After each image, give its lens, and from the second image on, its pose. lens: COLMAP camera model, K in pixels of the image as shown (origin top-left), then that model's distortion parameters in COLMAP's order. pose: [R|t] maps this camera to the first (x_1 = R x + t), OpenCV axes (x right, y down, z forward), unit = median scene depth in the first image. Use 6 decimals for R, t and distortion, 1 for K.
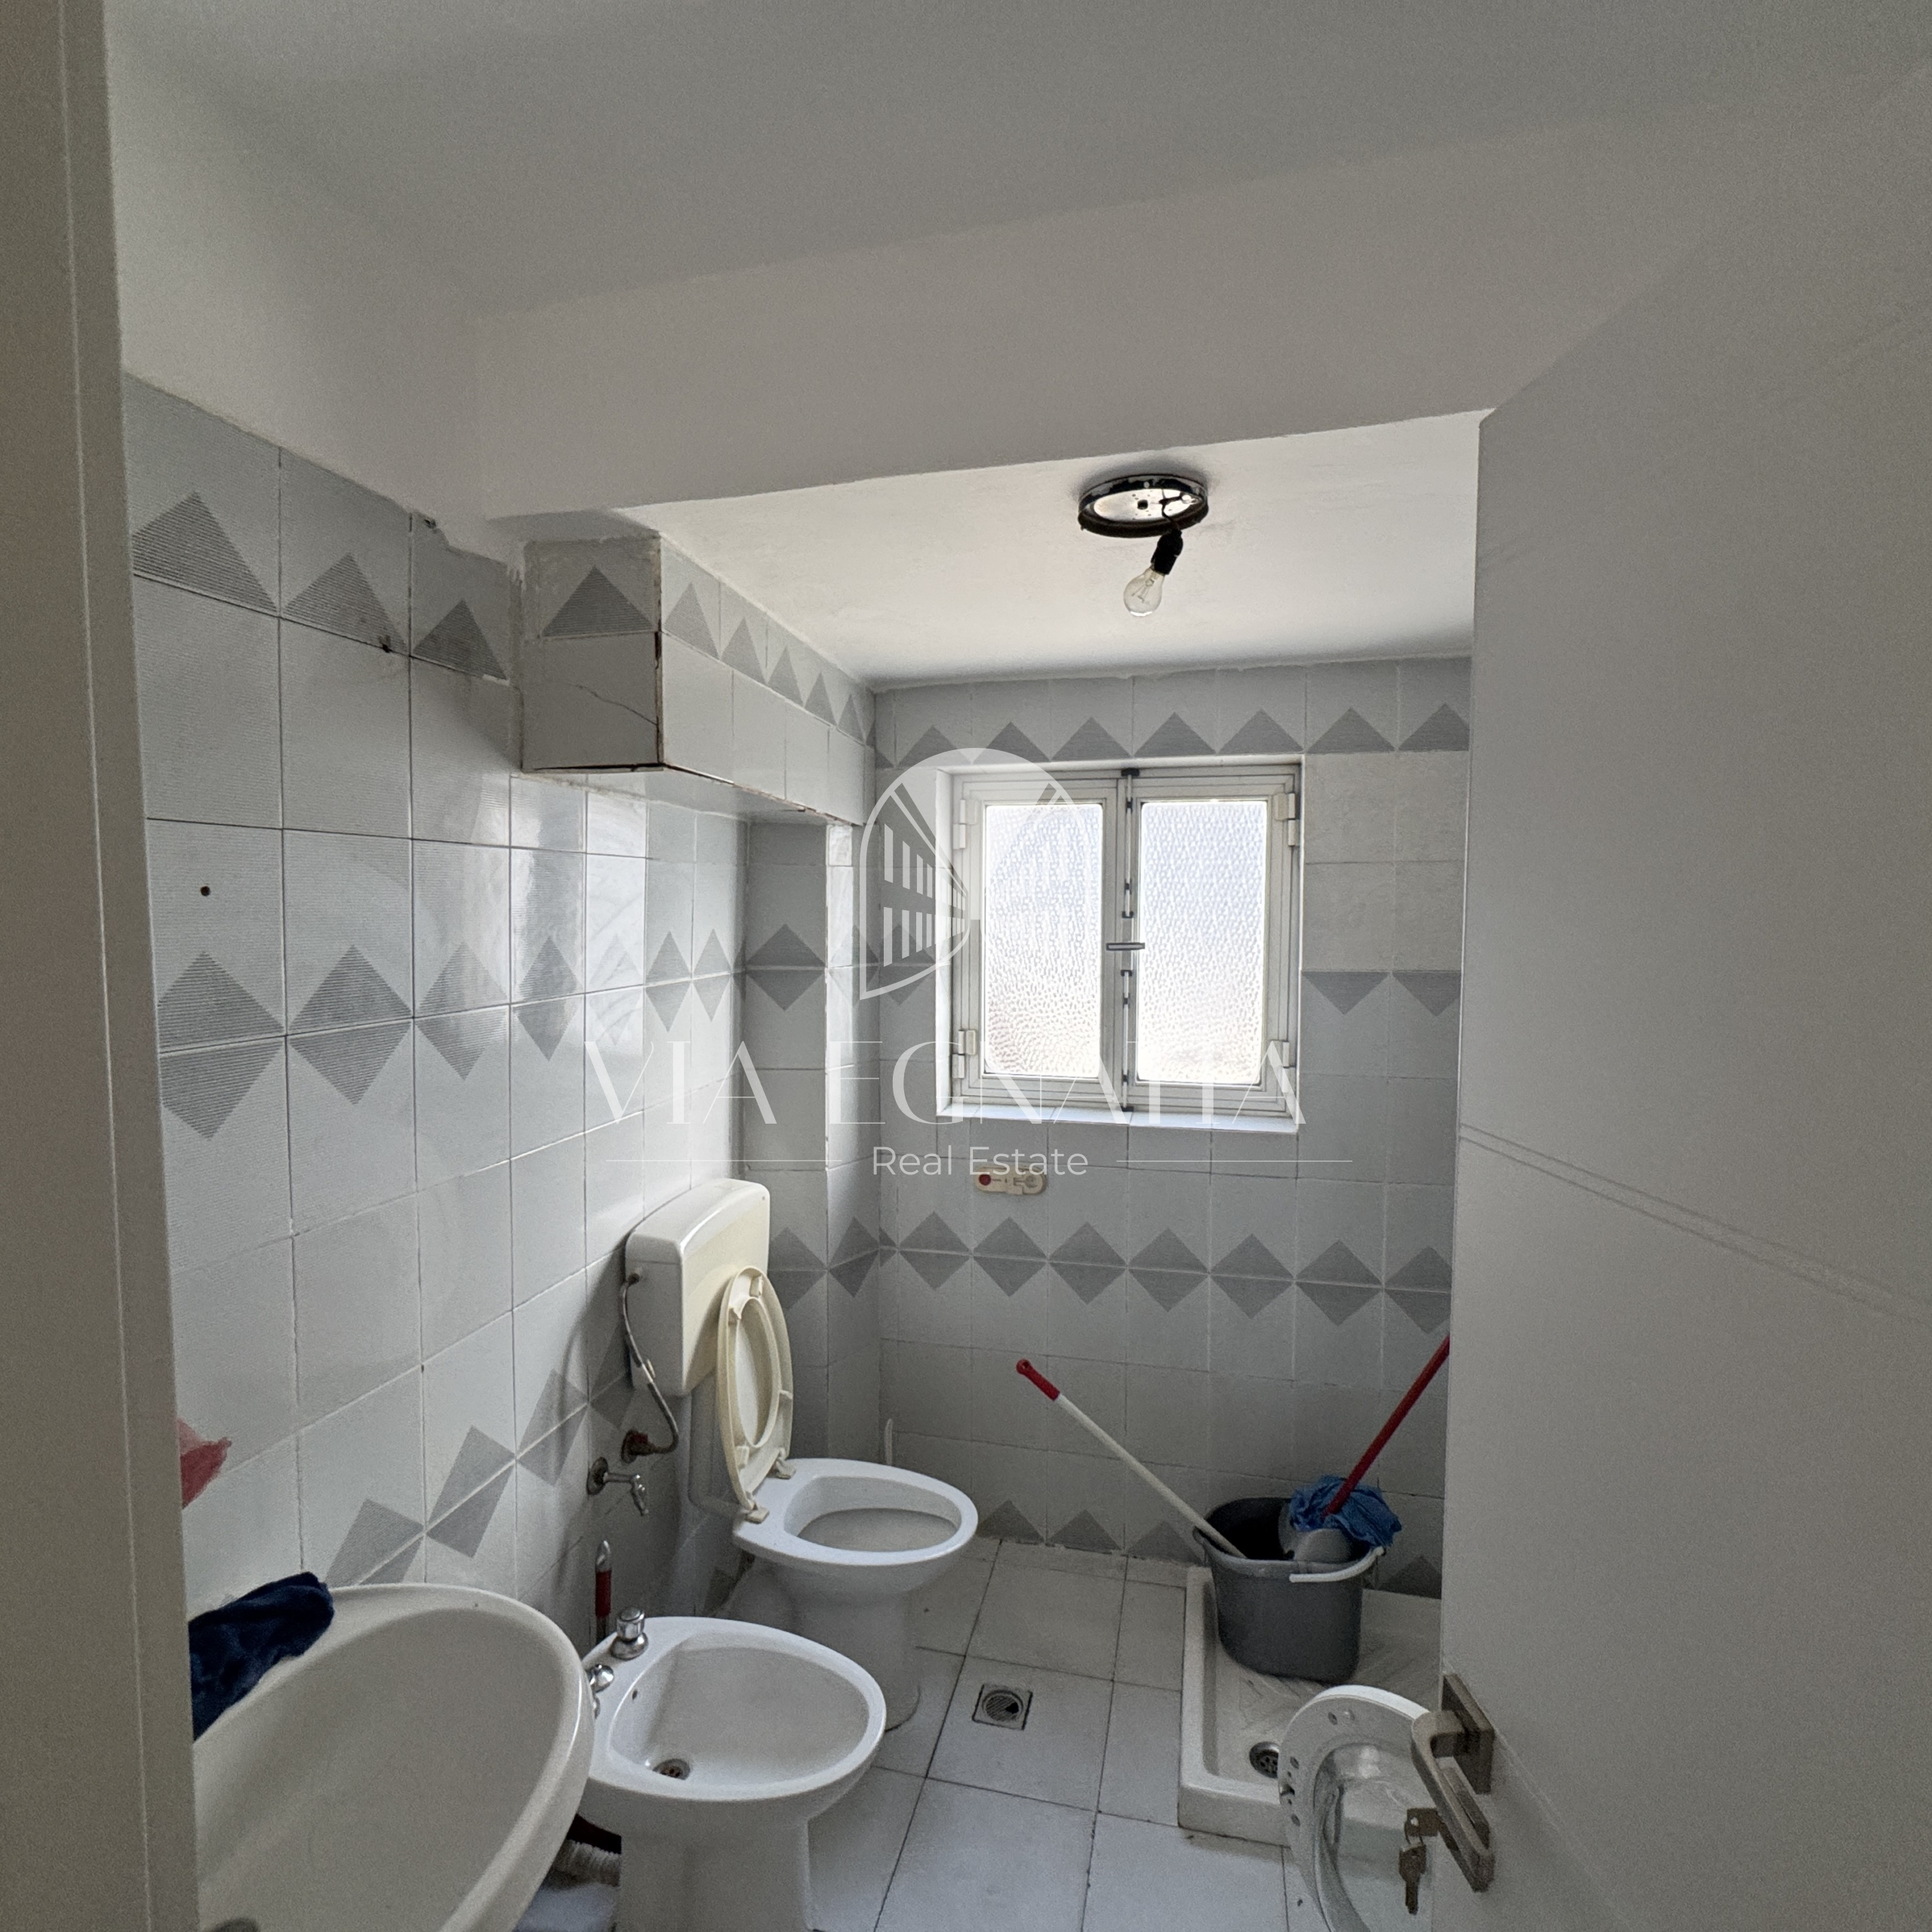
lens RADIAL K [[1034.9, 0, 958.1], [0, 1034.9, 963.6], [0, 0, 1]] dist [-0.003324, -0.000039]
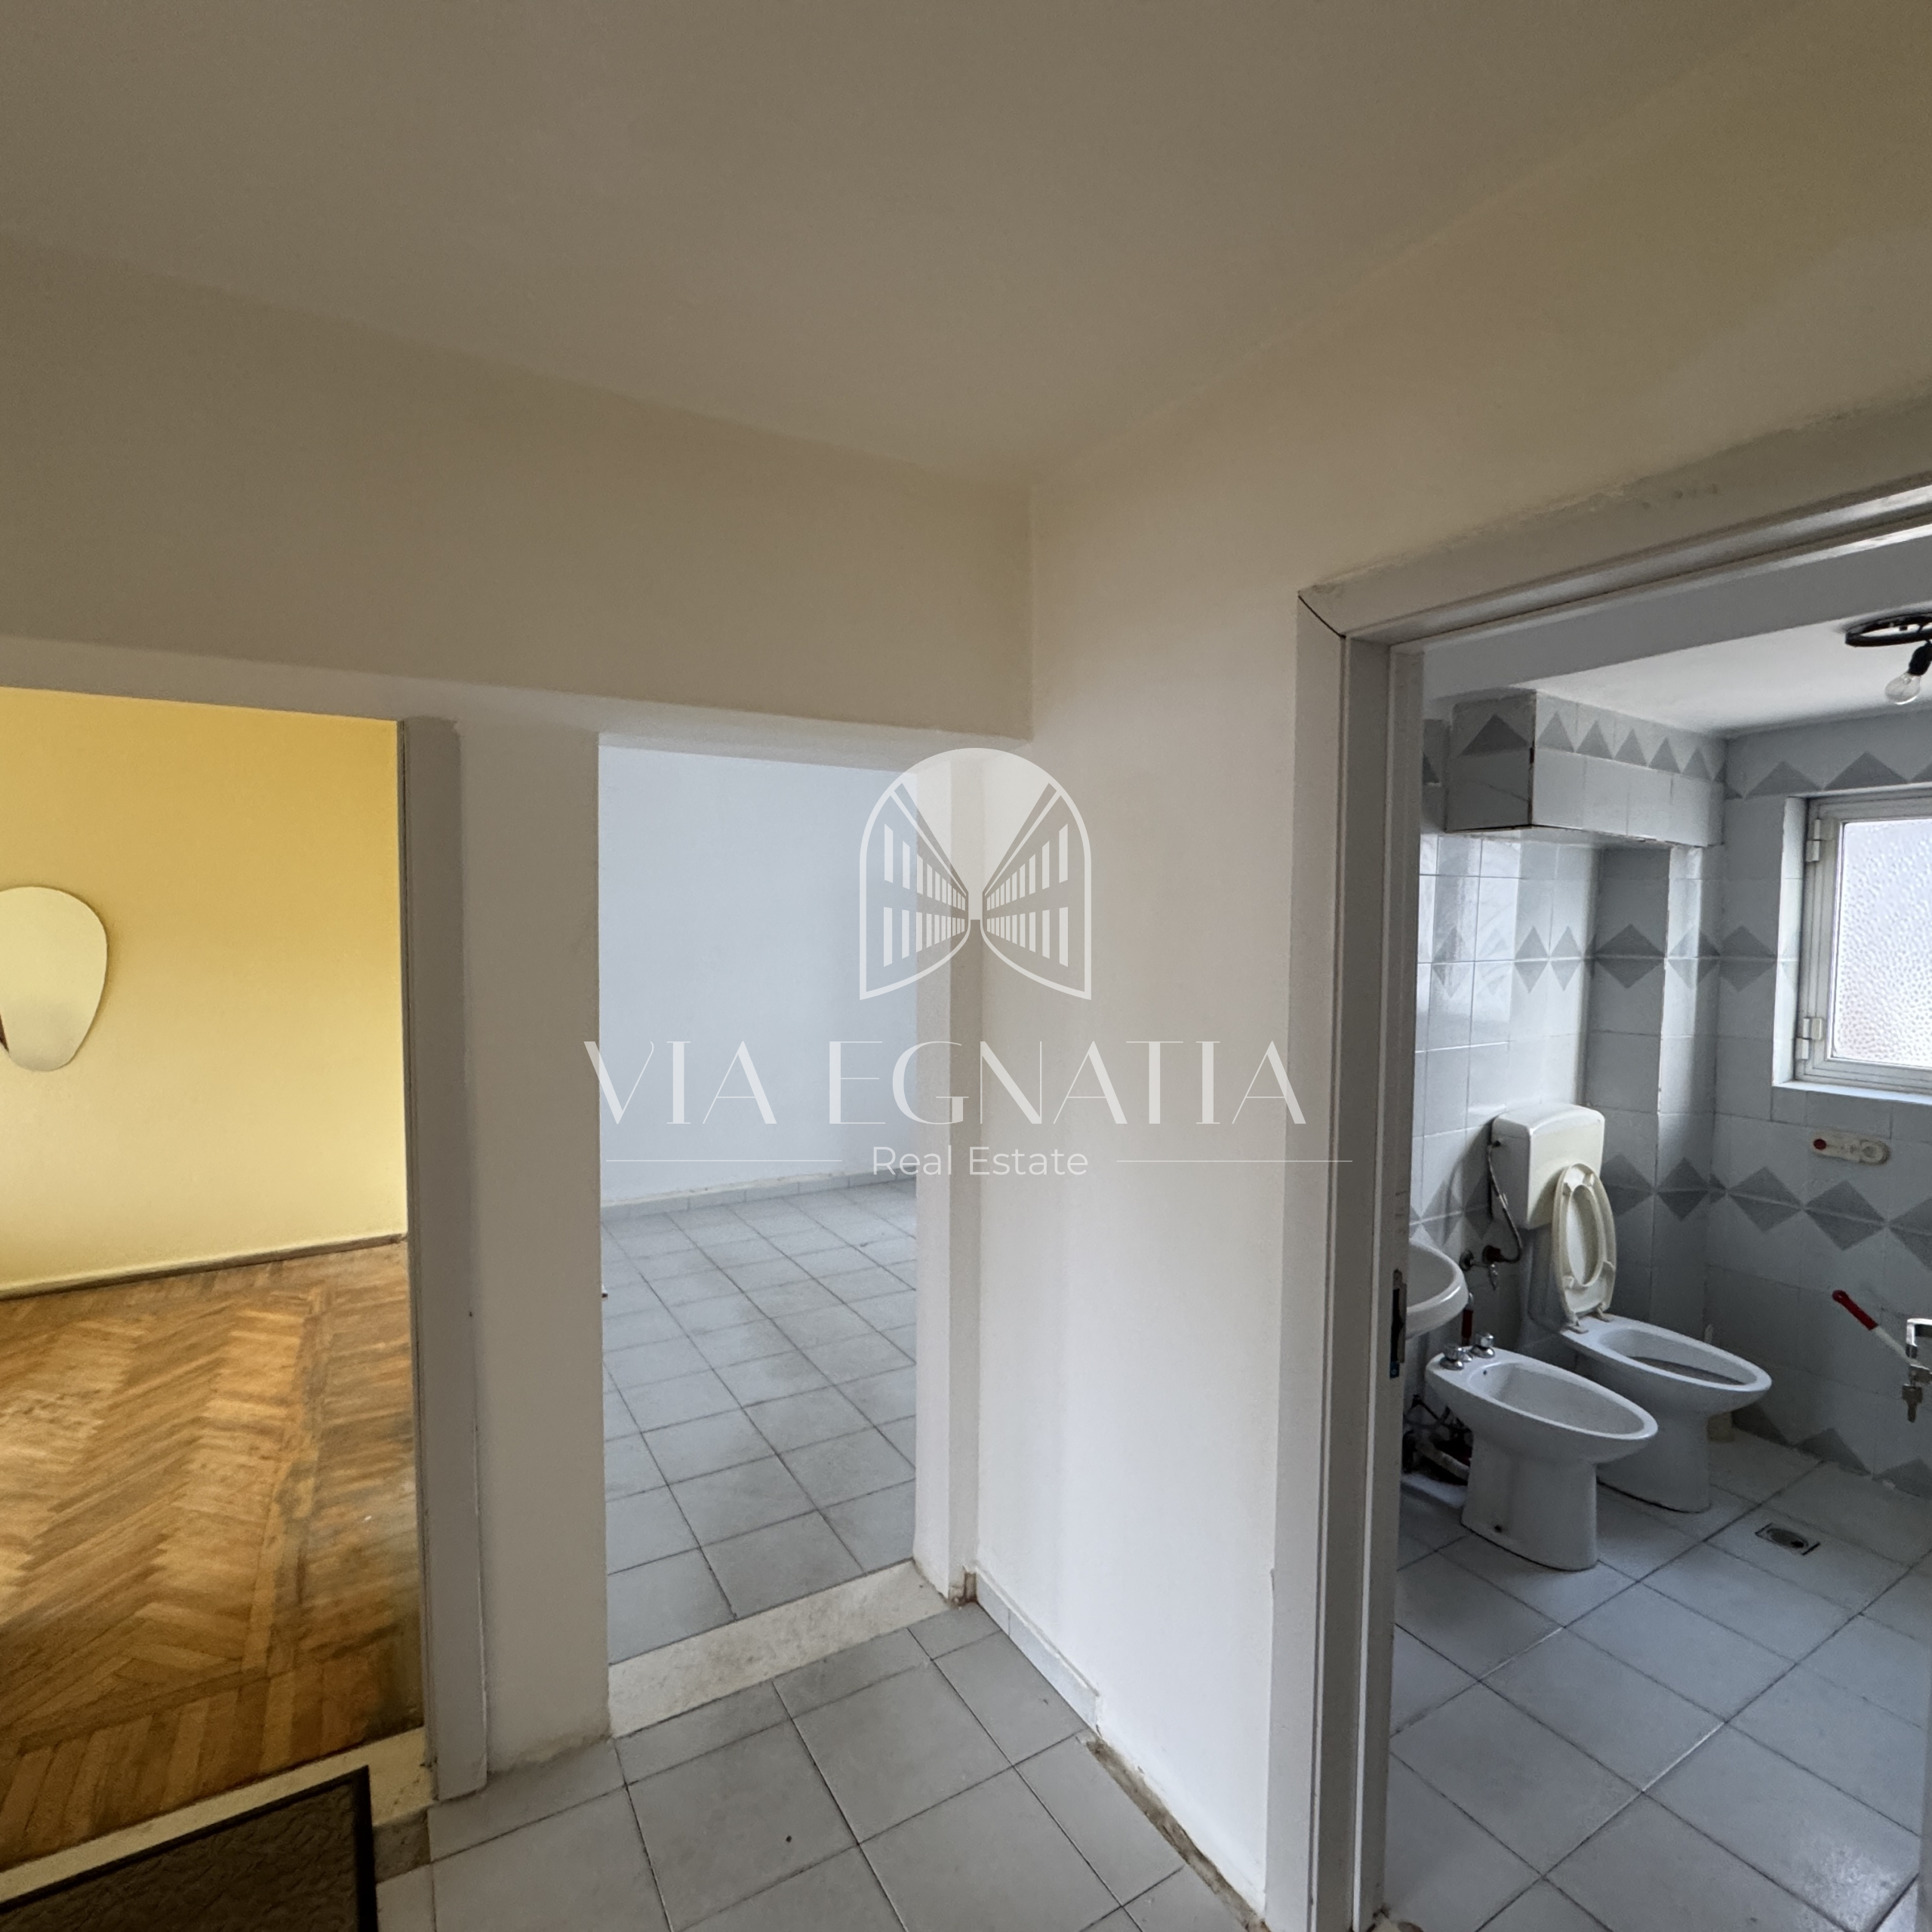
lens RADIAL K [[1034.9, 0, 968.7], [0, 1034.9, 971.0], [0, 0, 1]] dist [-0.003324, -0.000039]
pose [[0.706866, 0.041455, -0.706131, 0.197269], [-0.044570, 0.998908, 0.014027, 0.047743], [0.705942, 0.021557, 0.707942, -0.622062]]
